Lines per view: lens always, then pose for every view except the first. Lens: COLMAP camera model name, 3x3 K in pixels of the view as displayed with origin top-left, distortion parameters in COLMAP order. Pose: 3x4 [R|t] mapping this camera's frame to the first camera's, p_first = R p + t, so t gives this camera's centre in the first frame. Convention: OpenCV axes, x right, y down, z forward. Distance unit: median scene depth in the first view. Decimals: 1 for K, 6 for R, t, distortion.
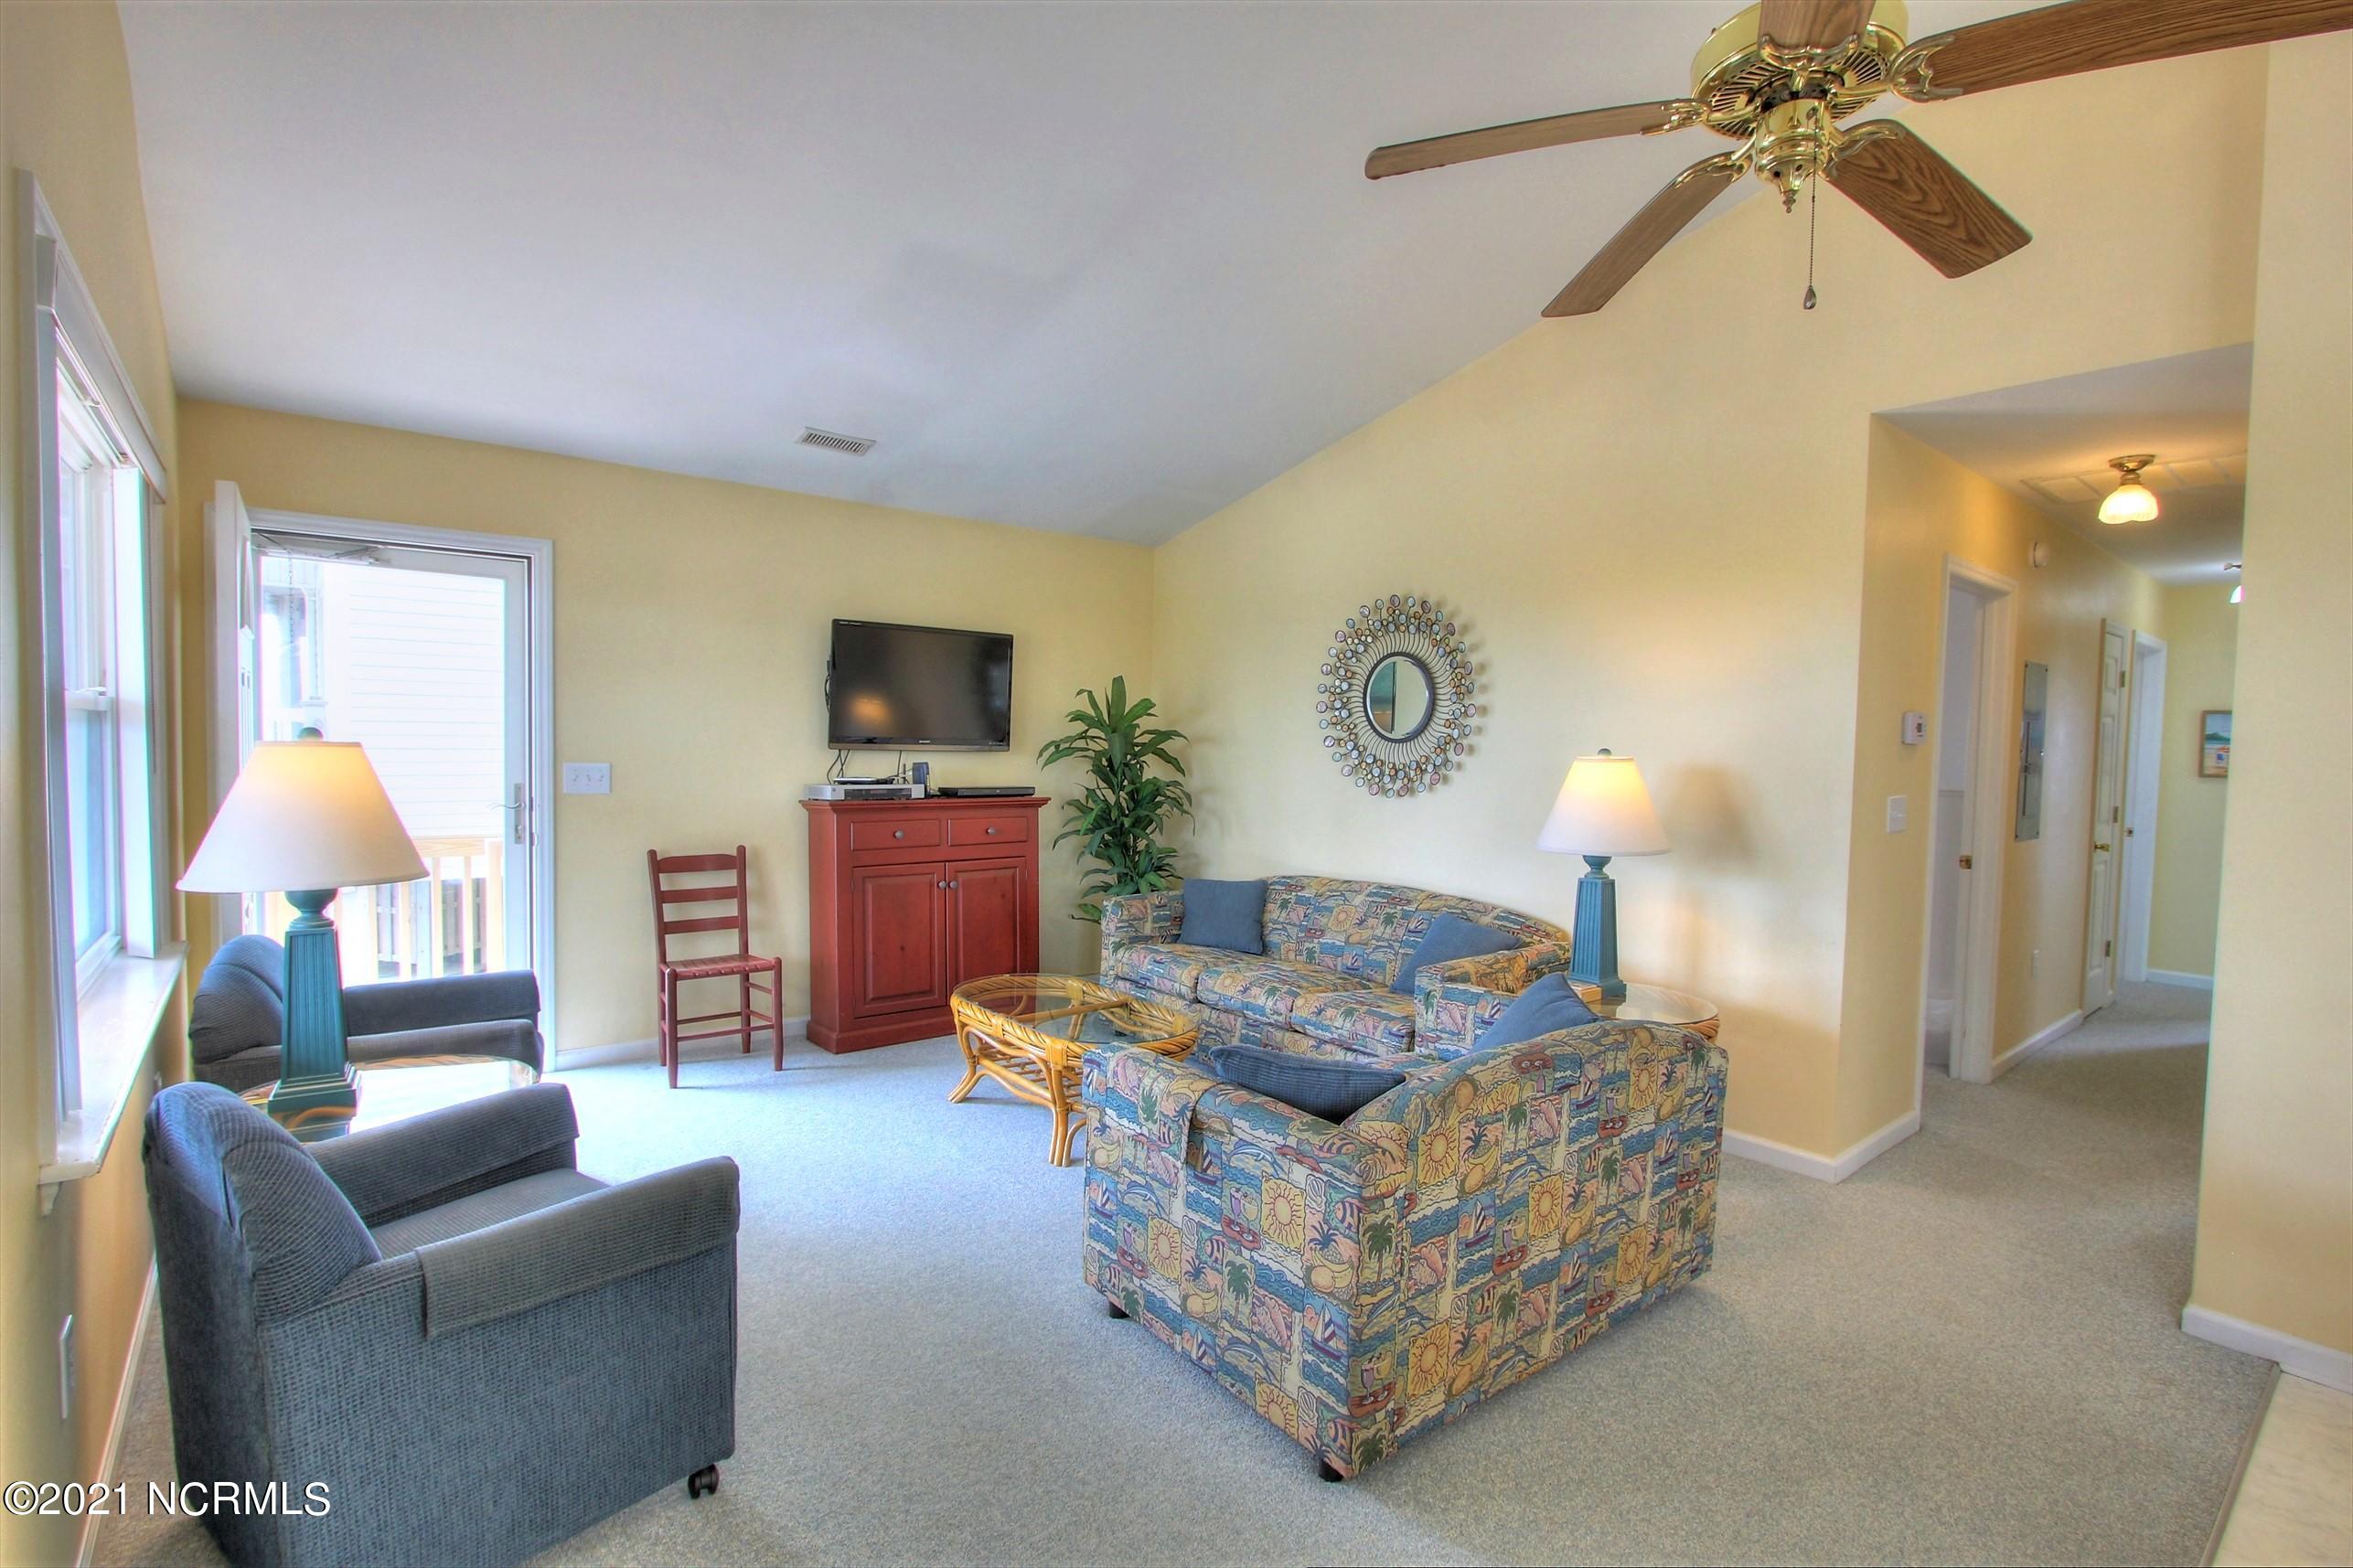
lens RADIAL K [[1085.6, 0, 1164.6], [0, 1085.6, 787.6], [0, 0, 1]] dist [-0.019800, 0.003007]
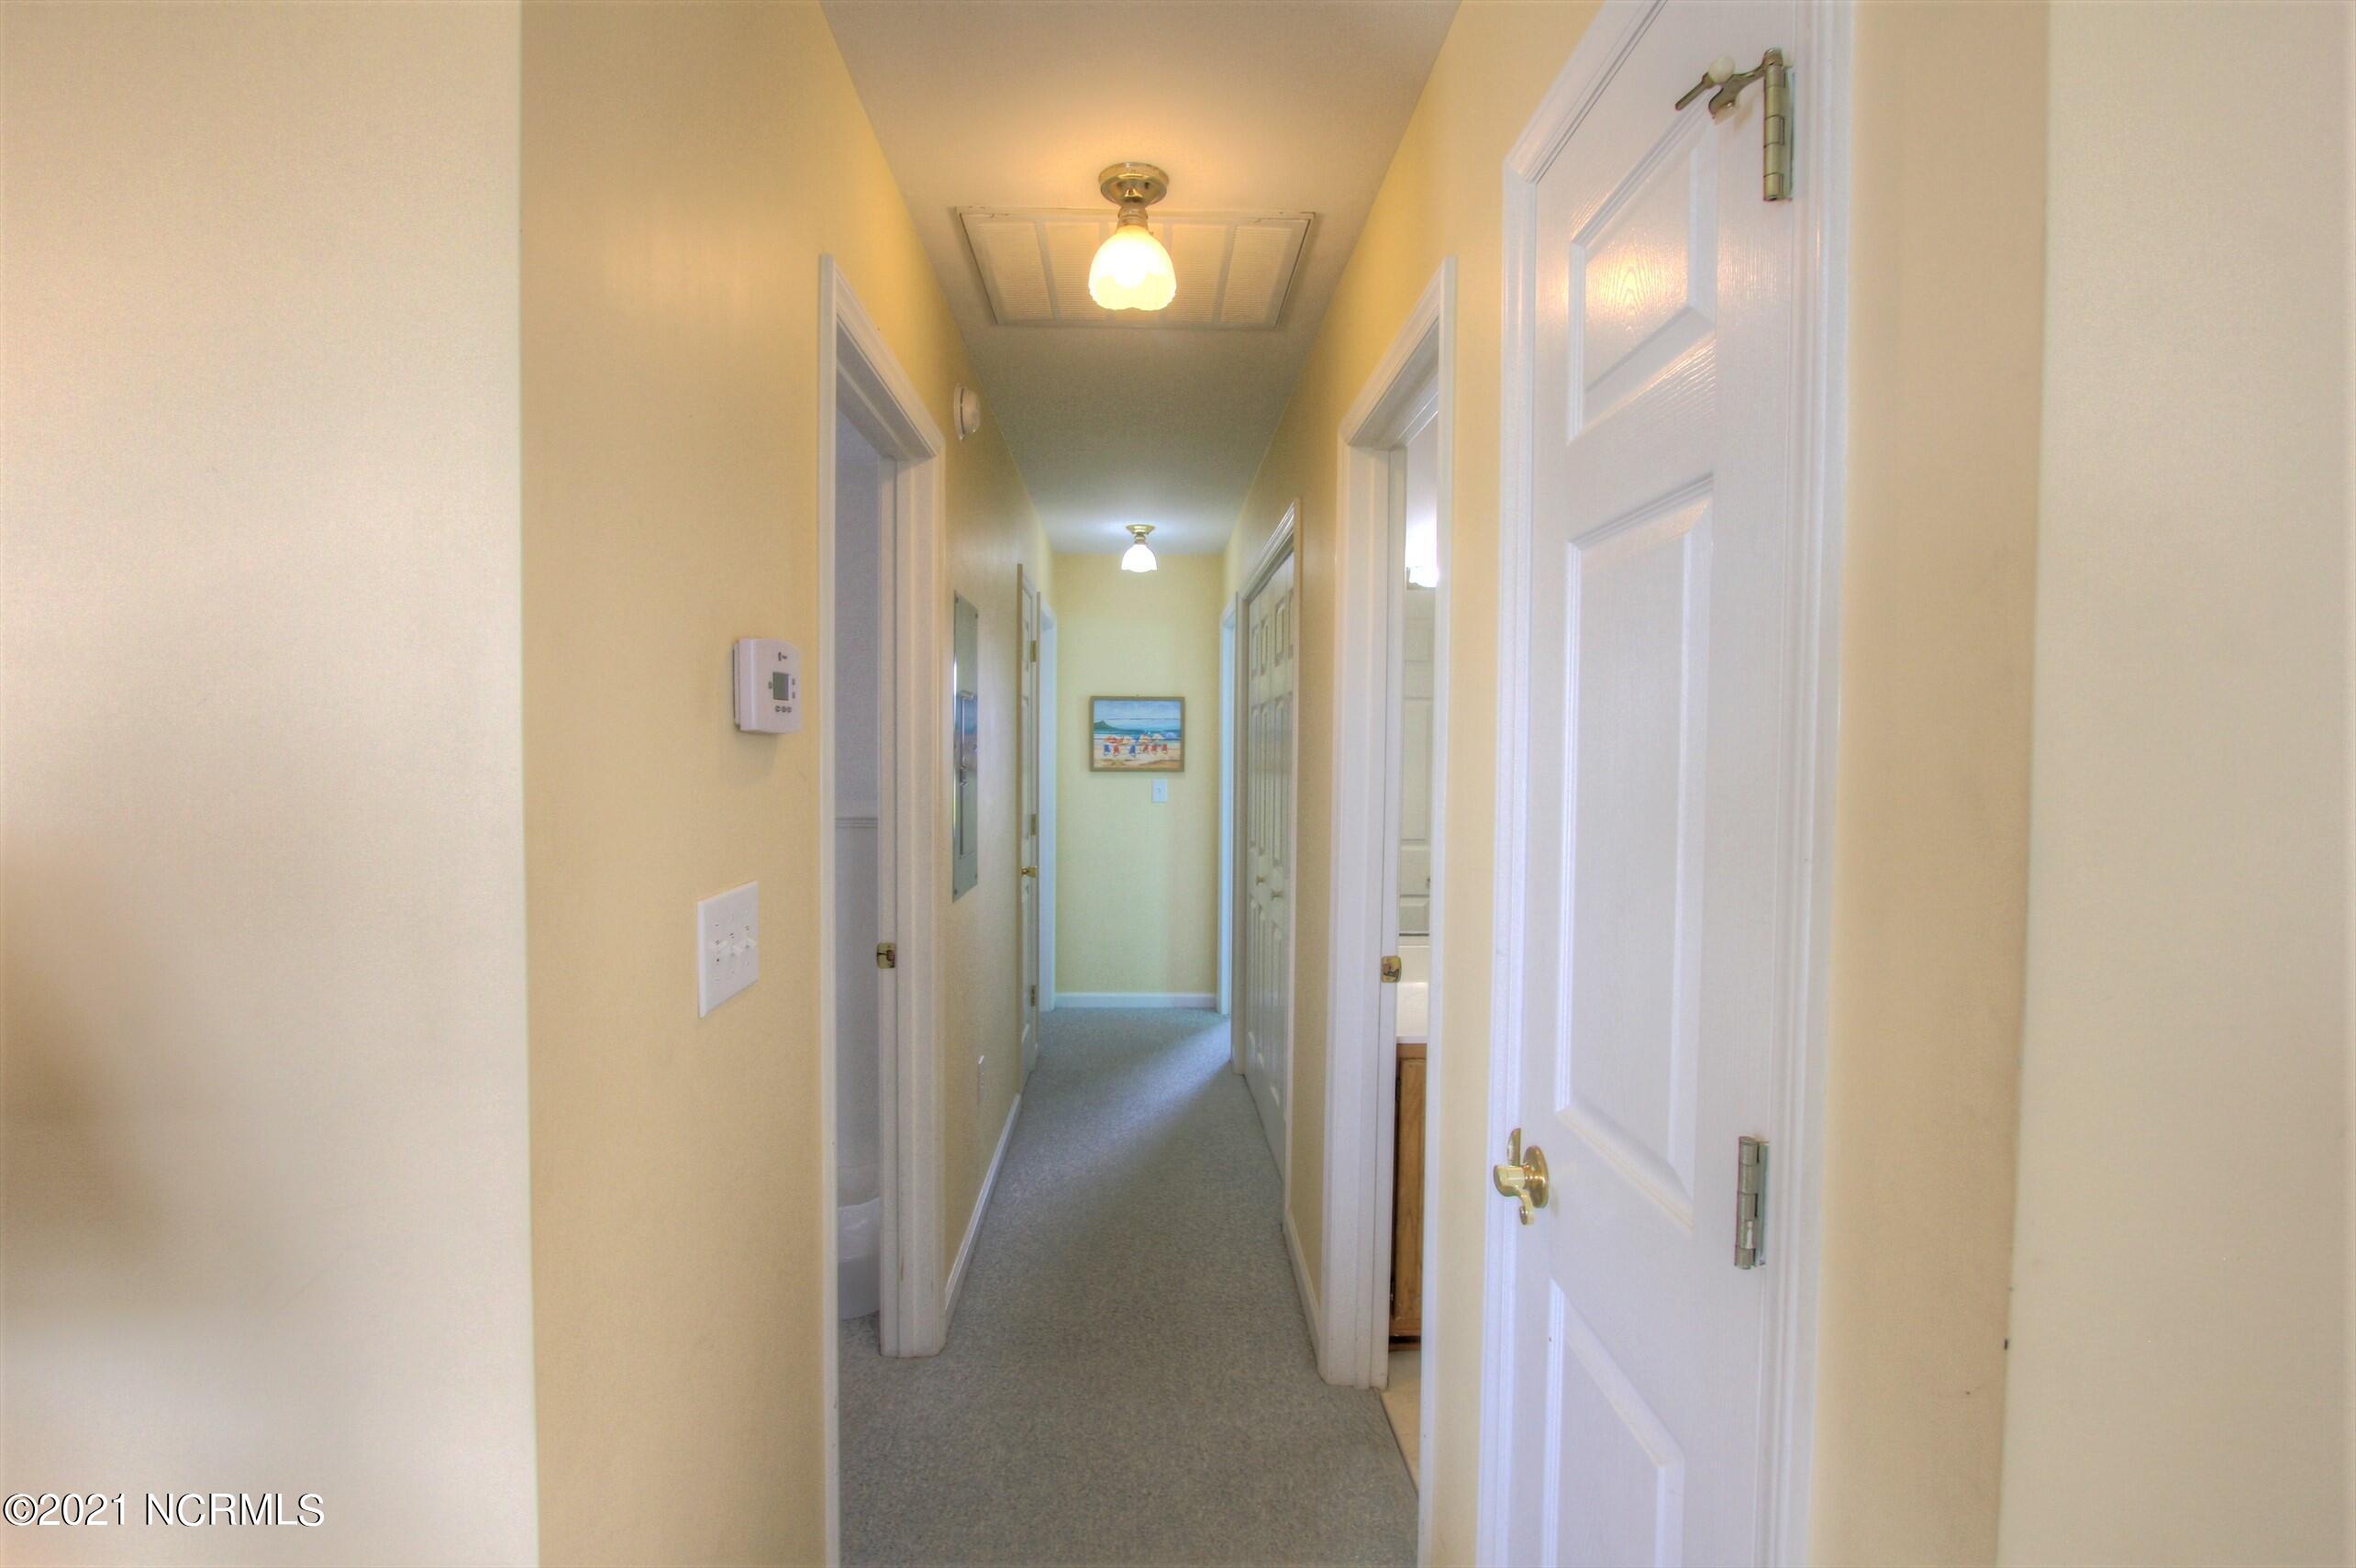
lens RADIAL K [[1087.1, 0, 1175.8], [0, 1087.1, 777.6], [0, 0, 1]] dist [-0.019800, 0.003007]
pose [[0.600204, -0.036882, 0.798996, 0.397536], [0.041713, 0.999020, 0.014781, -0.020776], [-0.798758, 0.024457, 0.601155, 0.549959]]
